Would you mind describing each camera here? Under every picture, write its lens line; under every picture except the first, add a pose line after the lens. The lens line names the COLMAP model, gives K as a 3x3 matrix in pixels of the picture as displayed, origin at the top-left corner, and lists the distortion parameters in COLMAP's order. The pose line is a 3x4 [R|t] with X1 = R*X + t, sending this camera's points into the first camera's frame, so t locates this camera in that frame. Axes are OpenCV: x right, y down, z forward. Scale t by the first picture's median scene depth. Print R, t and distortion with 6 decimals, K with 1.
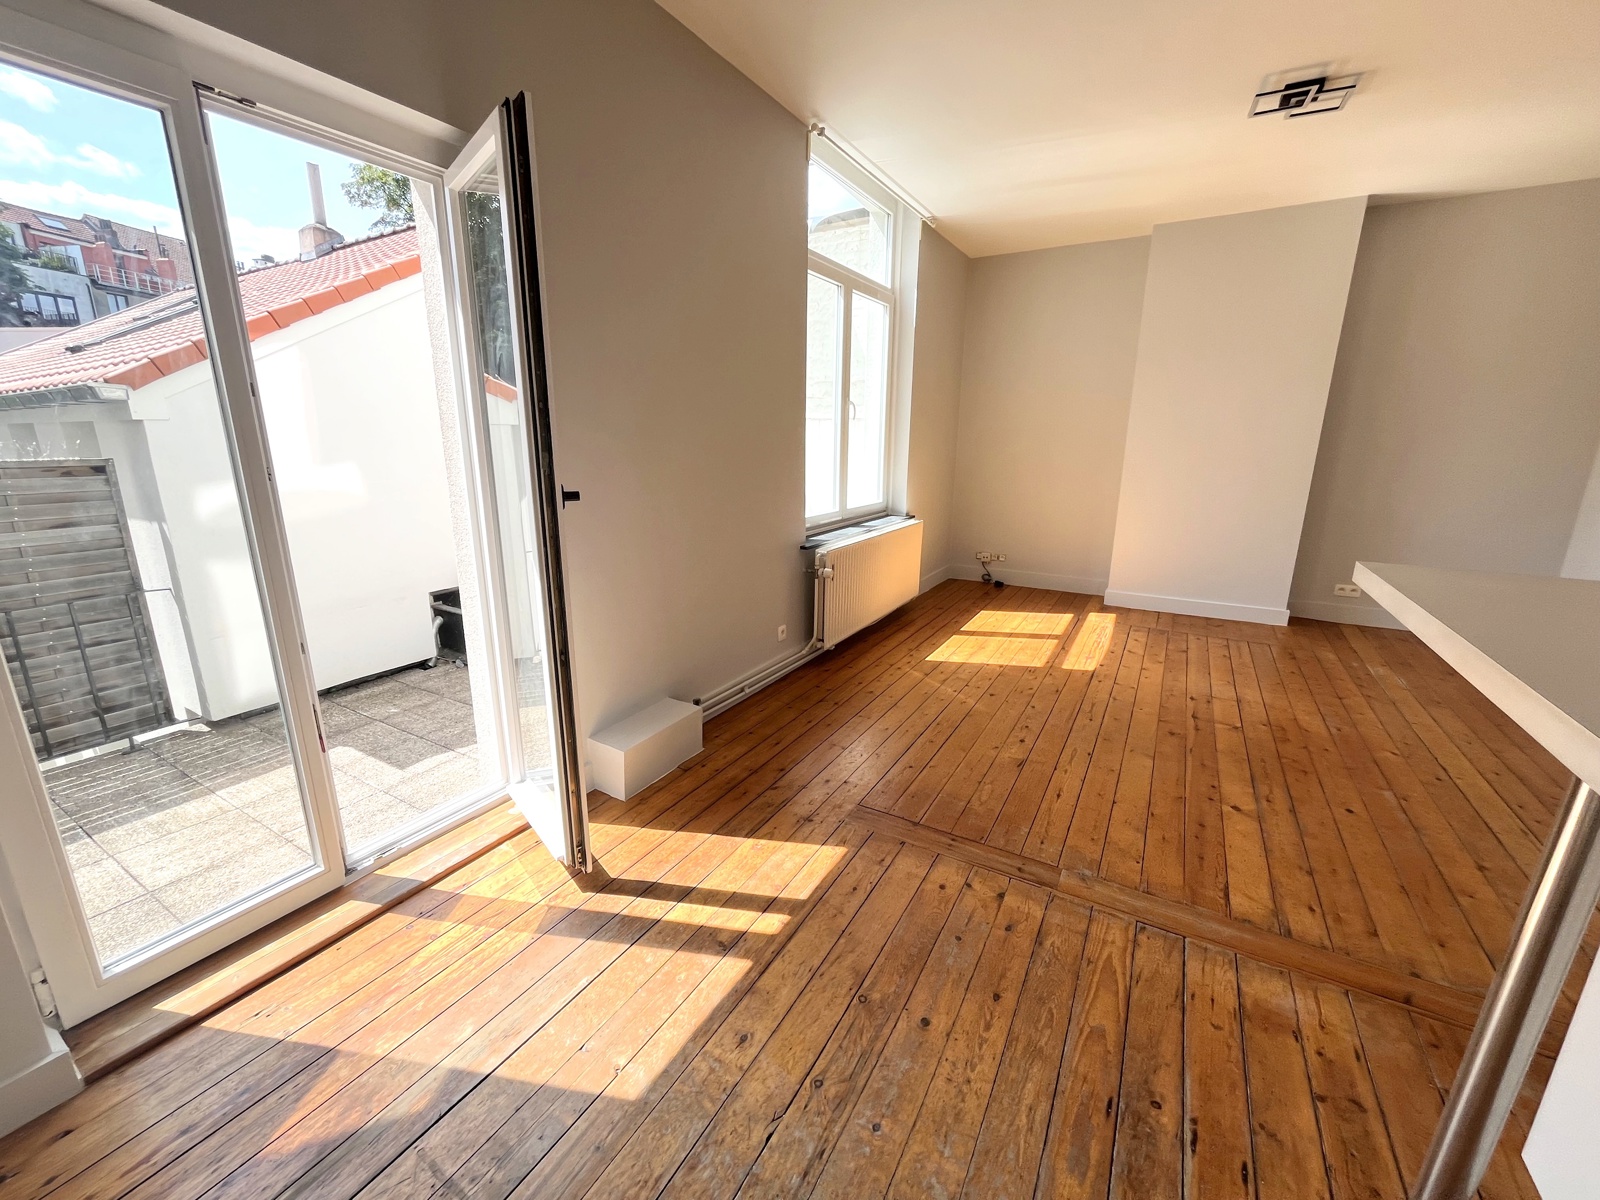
lens RADIAL K [[647.3, 0, 794.6], [0, 647.3, 599.9], [0, 0, 1]] dist [-0.003612, -0.000133]
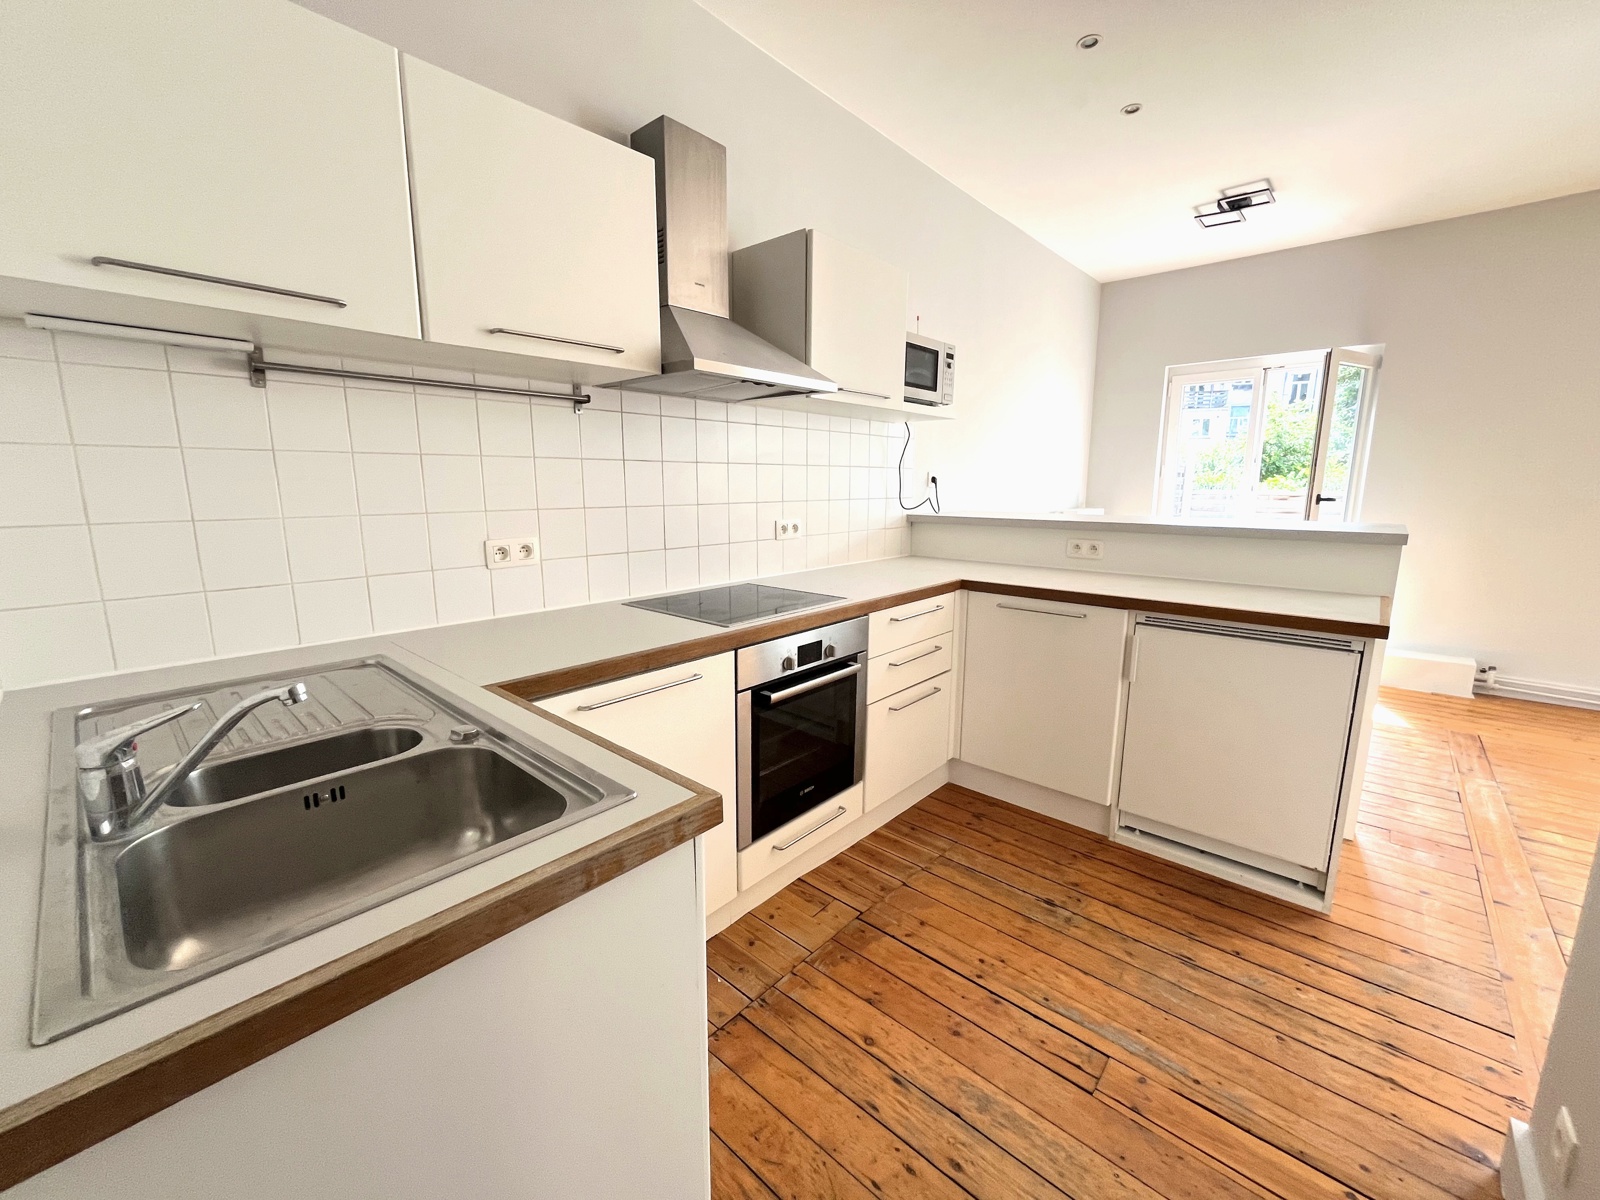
lens RADIAL K [[647.3, 0, 795.1], [0, 647.3, 599.8], [0, 0, 1]] dist [-0.003612, -0.000133]
pose [[-0.198647, 0.169481, -0.965306, 1.205912], [-0.243242, 0.945592, 0.216075, 0.073456], [0.949406, 0.277726, -0.146614, -0.188087]]
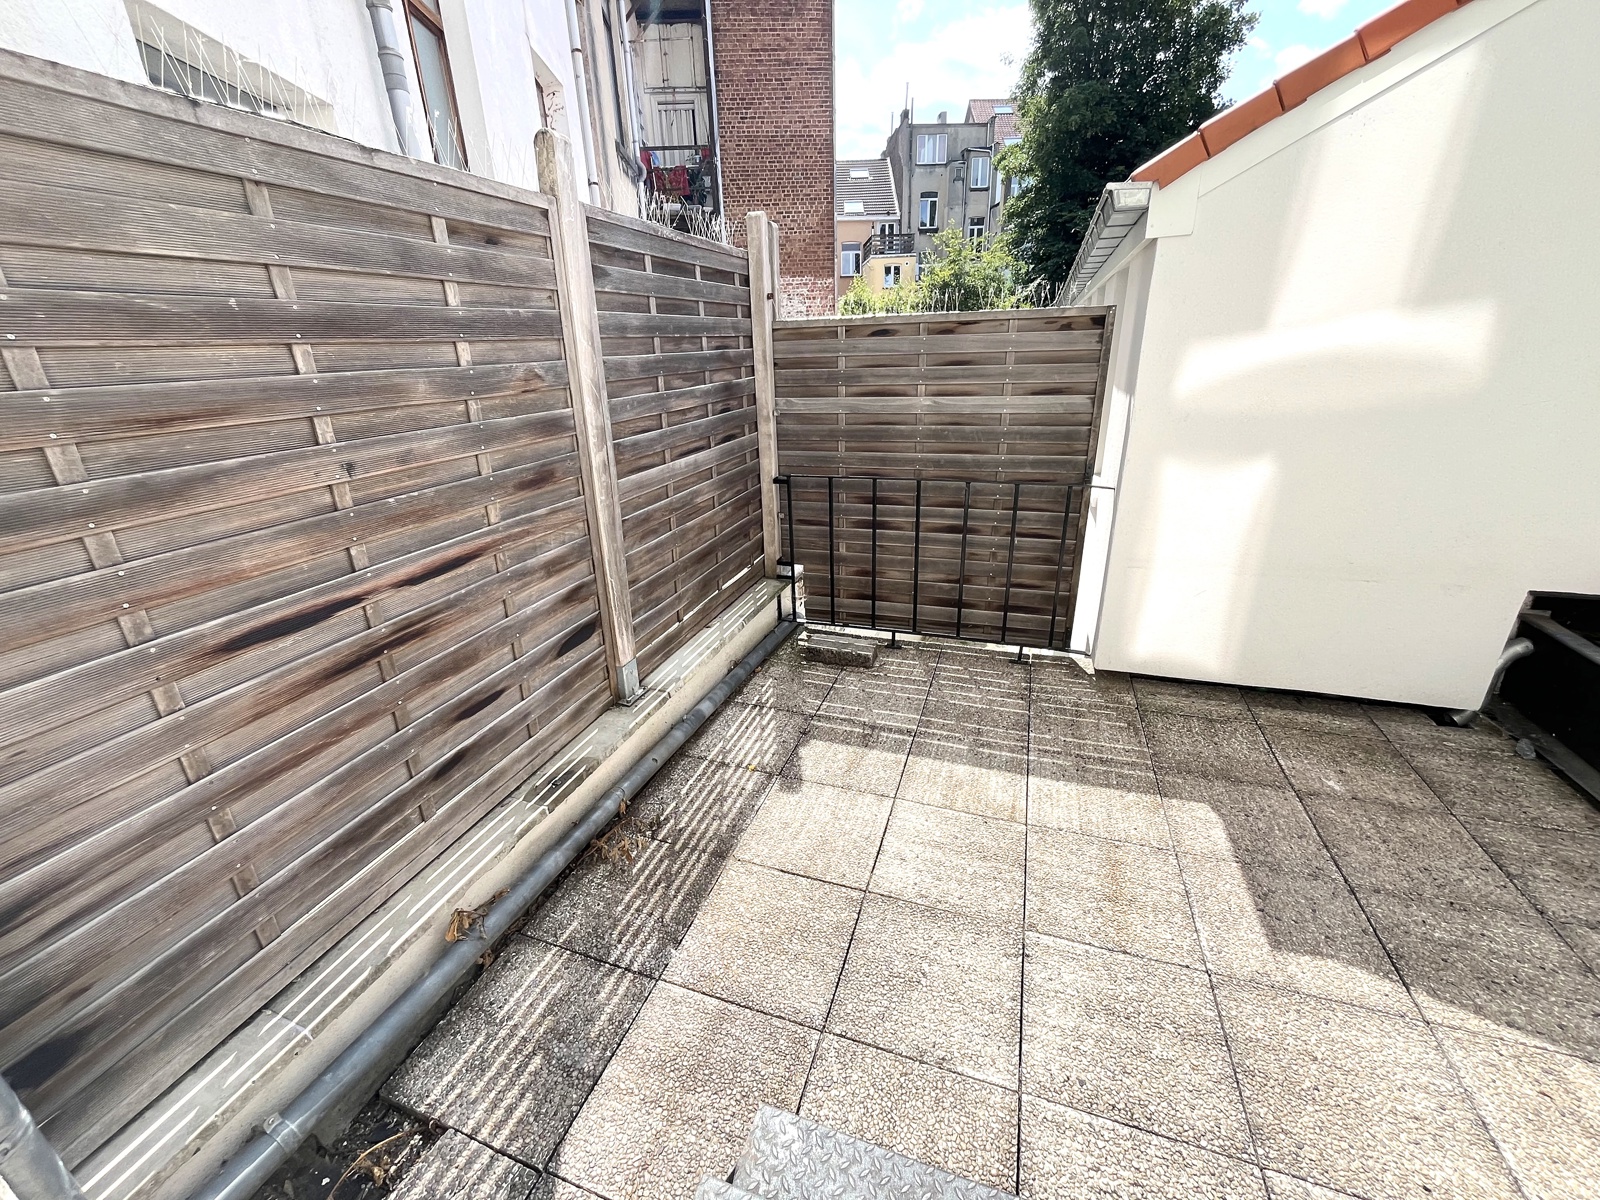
lens RADIAL K [[647.3, 0, 796.9], [0, 647.3, 597.1], [0, 0, 1]] dist [-0.003612, -0.000133]
pose [[0.194748, 0.346191, -0.917728, -0.398146], [-0.207425, 0.929018, 0.306433, -0.070720], [0.958670, 0.130683, 0.252733, 0.616480]]
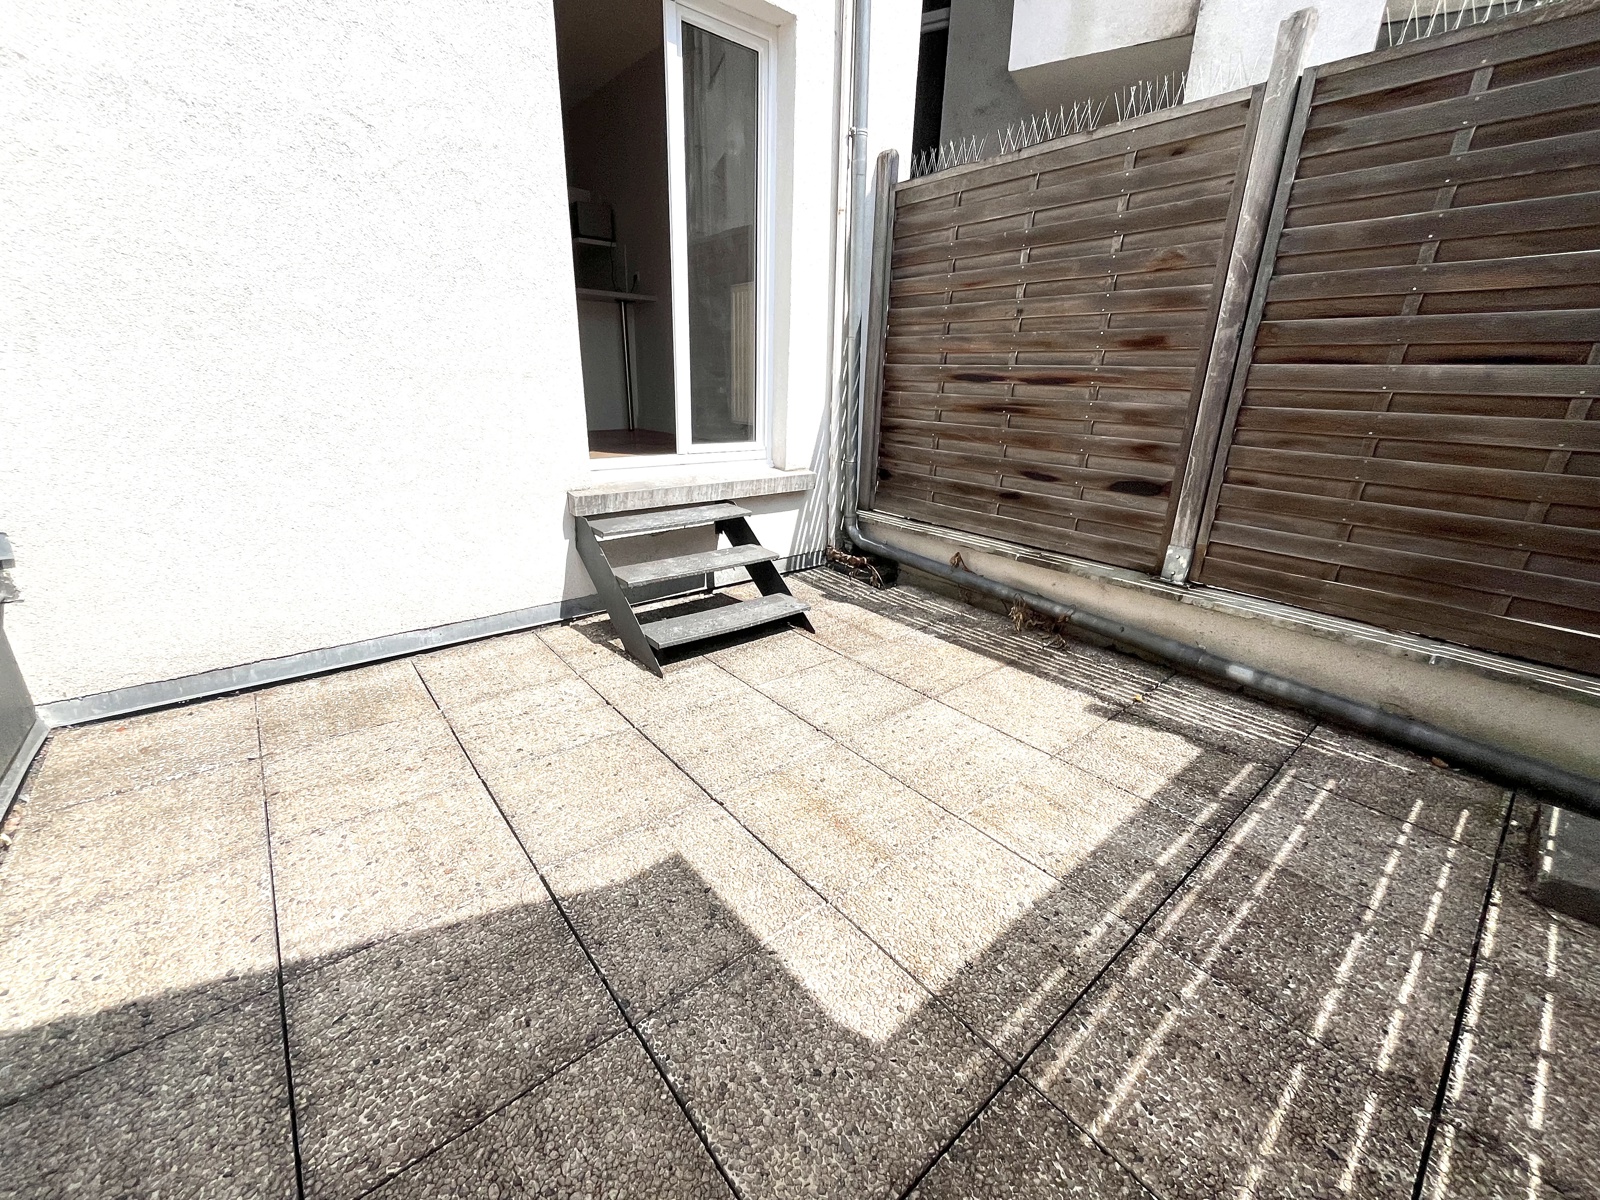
lens RADIAL K [[647.3, 0, 789.5], [0, 647.3, 594.5], [0, 0, 1]] dist [-0.003612, -0.000133]
pose [[-0.936578, -0.138266, 0.322030, -0.971431], [0.058124, 0.844874, 0.531799, -0.122851], [-0.345604, 0.516789, -0.783254, 1.503366]]
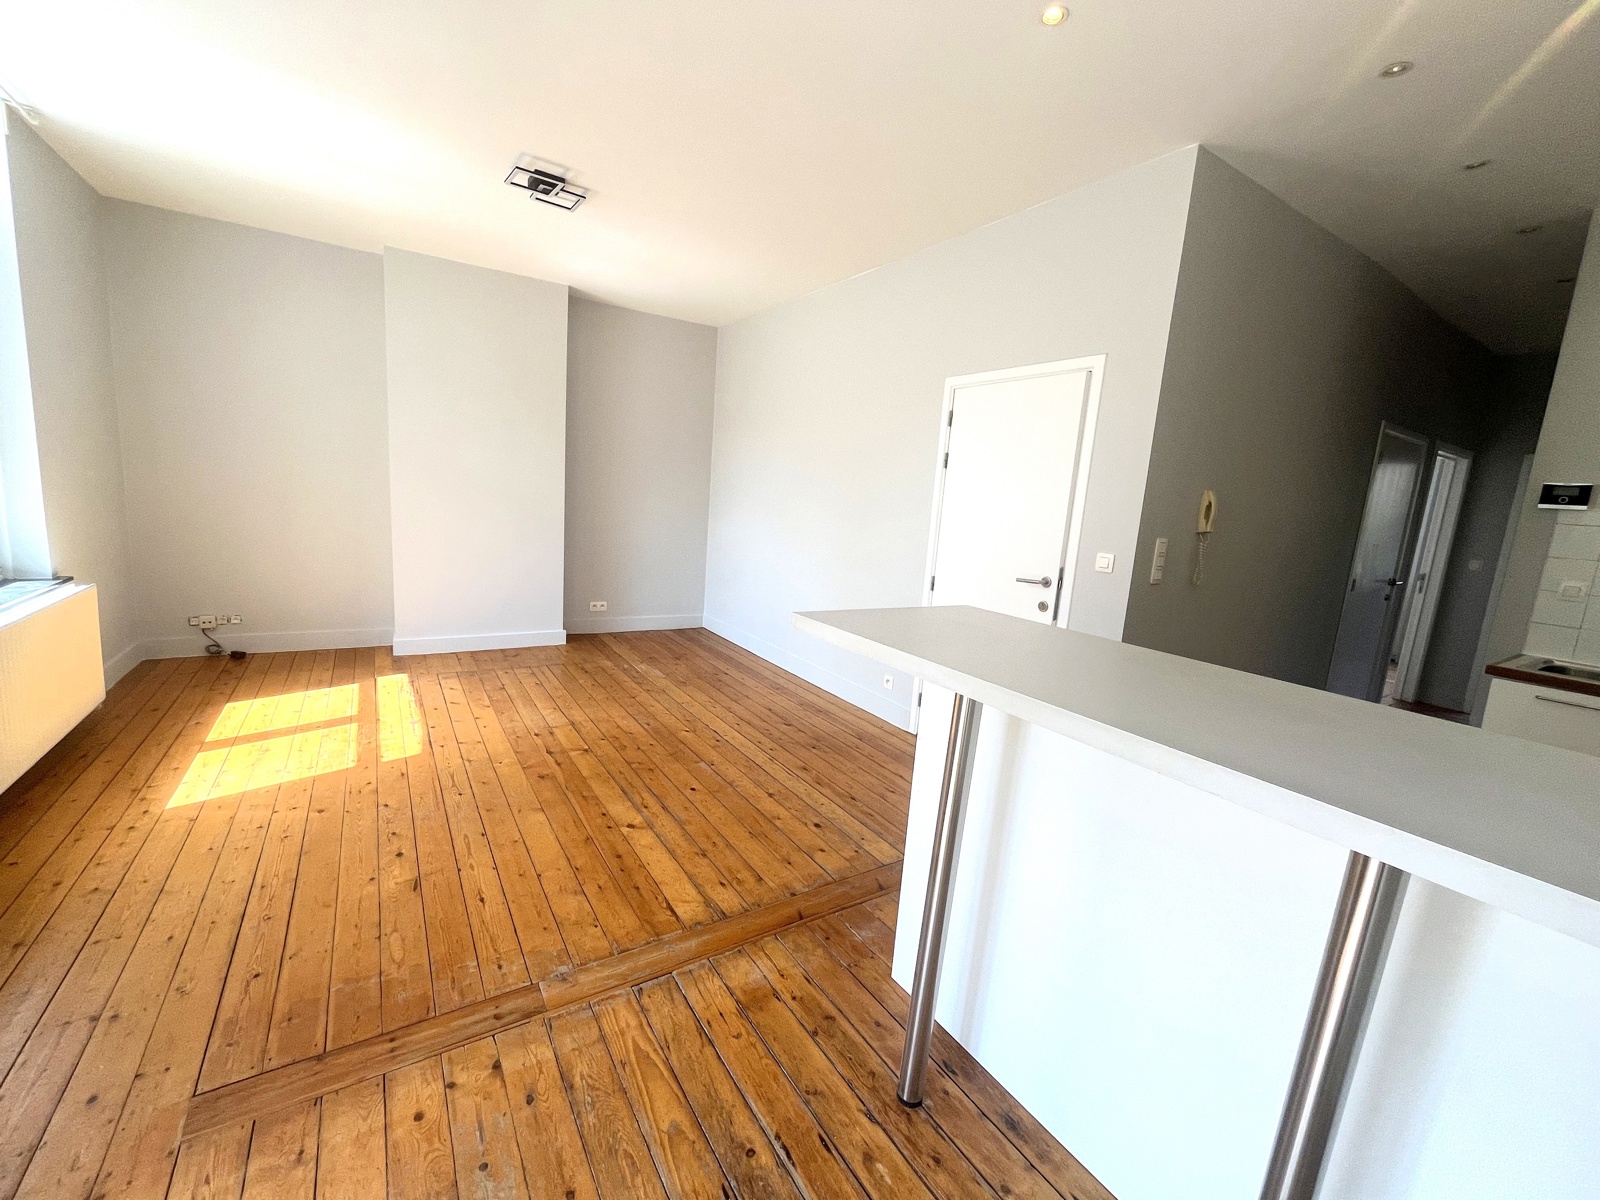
lens RADIAL K [[647.3, 0, 796.9], [0, 647.3, 600.2], [0, 0, 1]] dist [-0.003612, -0.000133]
pose [[0.445839, -0.121235, 0.886865, -0.087045], [0.152865, 0.986543, 0.058013, -0.055946], [-0.881964, 0.109706, 0.458372, 0.146843]]
